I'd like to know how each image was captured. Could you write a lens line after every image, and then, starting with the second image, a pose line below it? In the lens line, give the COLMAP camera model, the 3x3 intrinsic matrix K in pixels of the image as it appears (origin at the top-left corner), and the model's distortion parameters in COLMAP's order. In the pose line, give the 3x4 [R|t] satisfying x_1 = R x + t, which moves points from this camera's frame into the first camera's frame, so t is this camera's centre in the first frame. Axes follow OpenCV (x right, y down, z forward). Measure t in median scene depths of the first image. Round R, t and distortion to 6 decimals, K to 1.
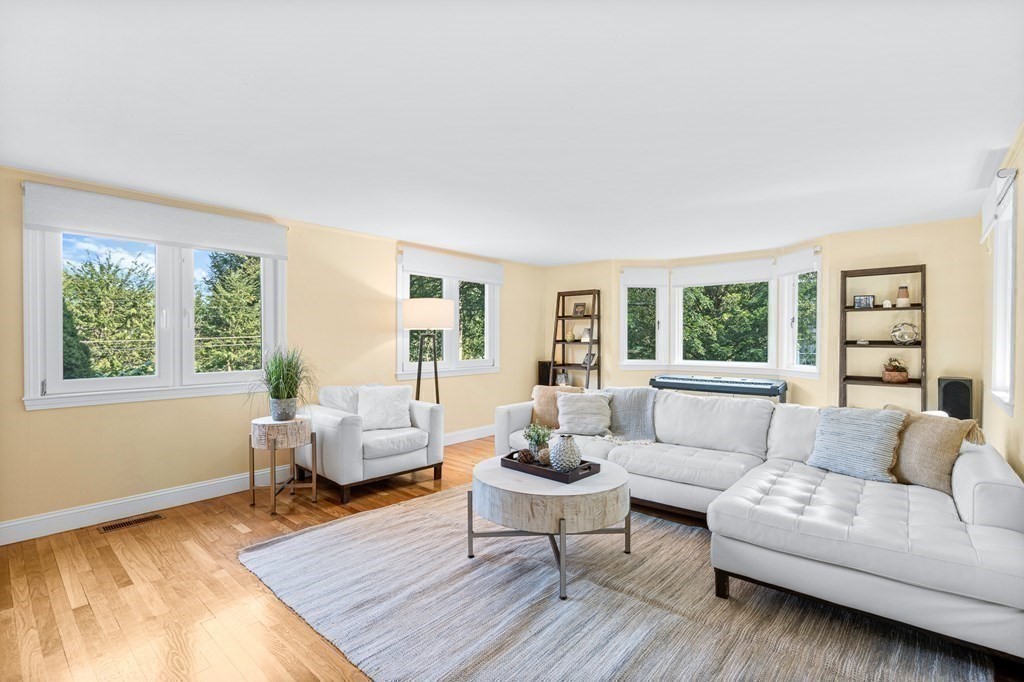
lens RADIAL K [[475.9, 0, 512.0], [0, 475.9, 341.0], [0, 0, 1]] dist [-0.002117, 0.000191]
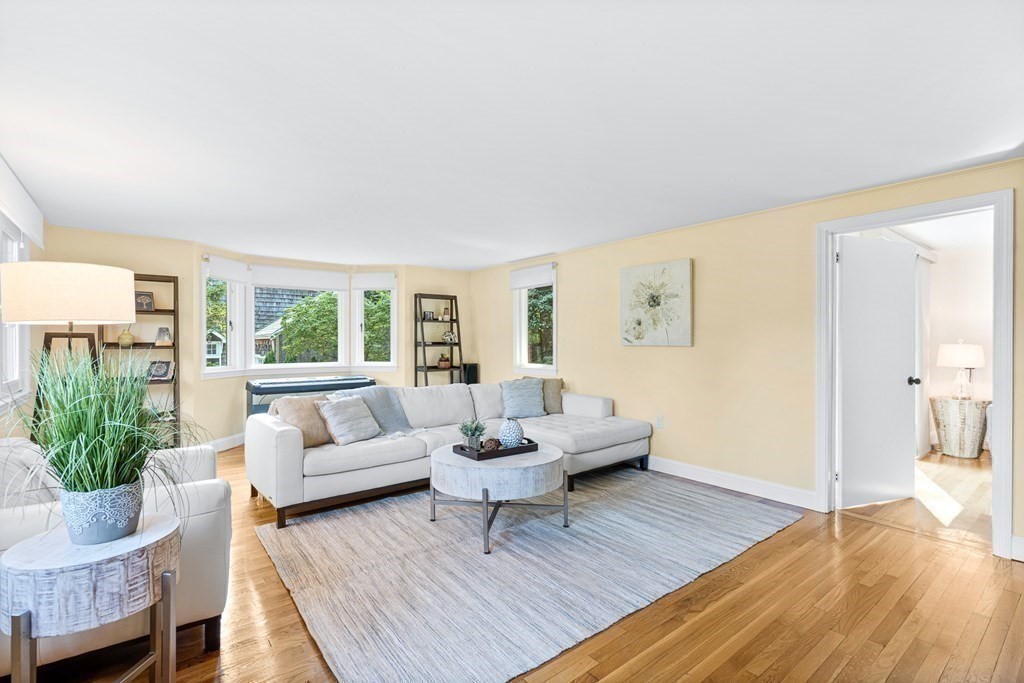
lens RADIAL K [[475.9, 0, 512.0], [0, 475.9, 341.5], [0, 0, 1]] dist [-0.002117, 0.000191]
pose [[0.183397, -0.000516, 0.983039, -0.699659], [0.007923, 0.999968, -0.000953, 0.000909], [-0.983007, 0.007964, 0.183395, 0.488604]]
